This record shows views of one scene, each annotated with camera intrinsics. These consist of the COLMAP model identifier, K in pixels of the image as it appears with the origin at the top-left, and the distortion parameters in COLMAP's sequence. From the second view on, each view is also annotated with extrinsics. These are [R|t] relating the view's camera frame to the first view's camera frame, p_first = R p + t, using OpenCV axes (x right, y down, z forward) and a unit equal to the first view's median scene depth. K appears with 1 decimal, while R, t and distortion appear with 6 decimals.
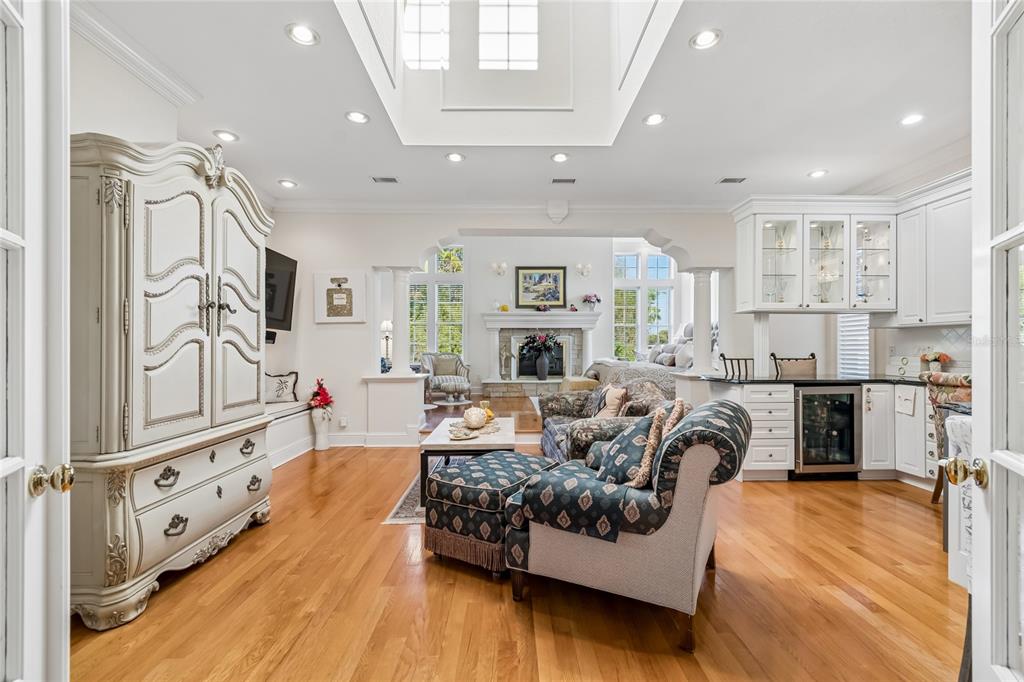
lens RADIAL K [[453.3, 0, 516.1], [0, 453.3, 348.4], [0, 0, 1]] dist [0.000995, -0.001003]
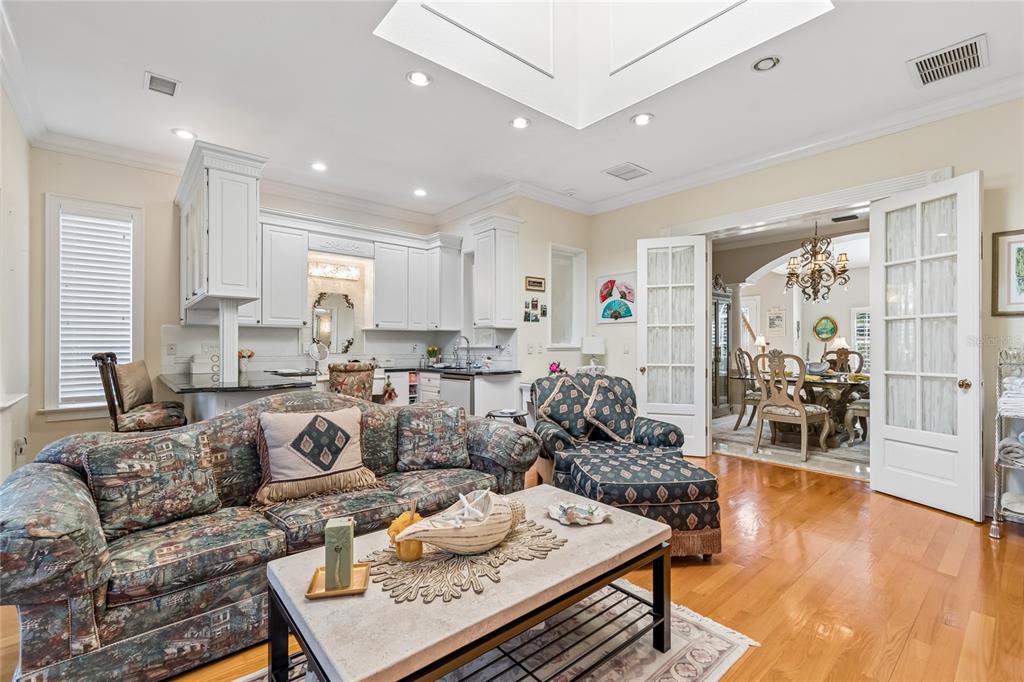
lens RADIAL K [[453.3, 0, 524.1], [0, 453.3, 345.9], [0, 0, 1]] dist [0.000995, -0.001003]
pose [[-0.645076, 0.002182, 0.764115, -0.401360], [0.002217, 0.999997, -0.000985, 0.002296], [-0.764115, 0.001059, -0.645079, 1.168758]]
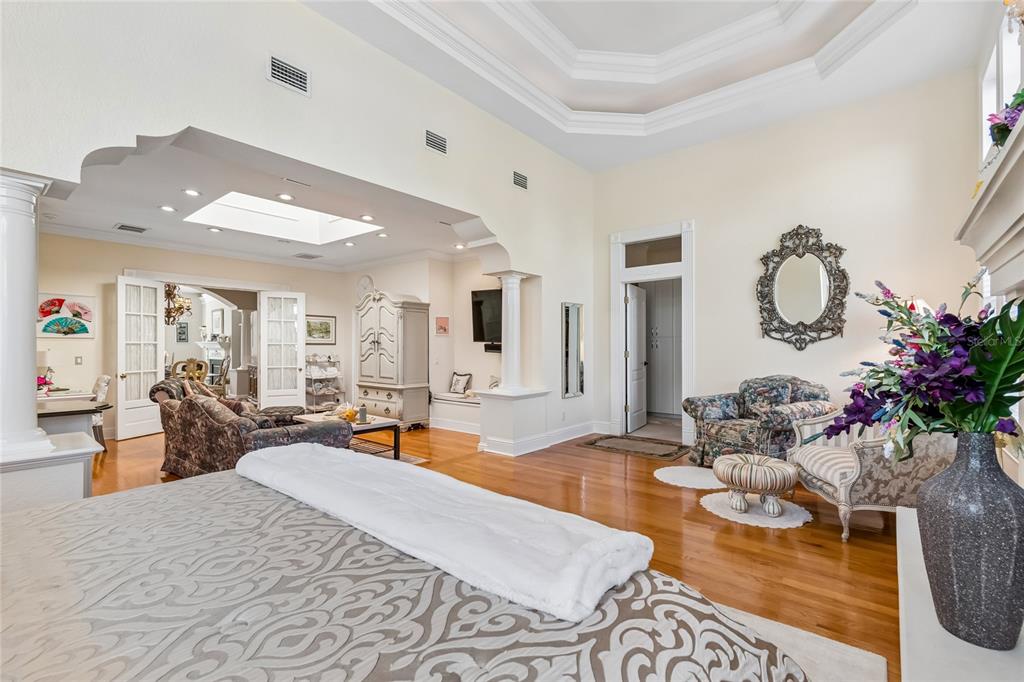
lens RADIAL K [[453.3, 0, 521.2], [0, 453.3, 345.8], [0, 0, 1]] dist [0.000995, -0.001003]
pose [[-0.652958, -0.000176, -0.757394, 0.574455], [-0.002789, 0.999994, 0.002171, -0.046094], [0.757389, 0.003530, -0.652954, 2.191423]]
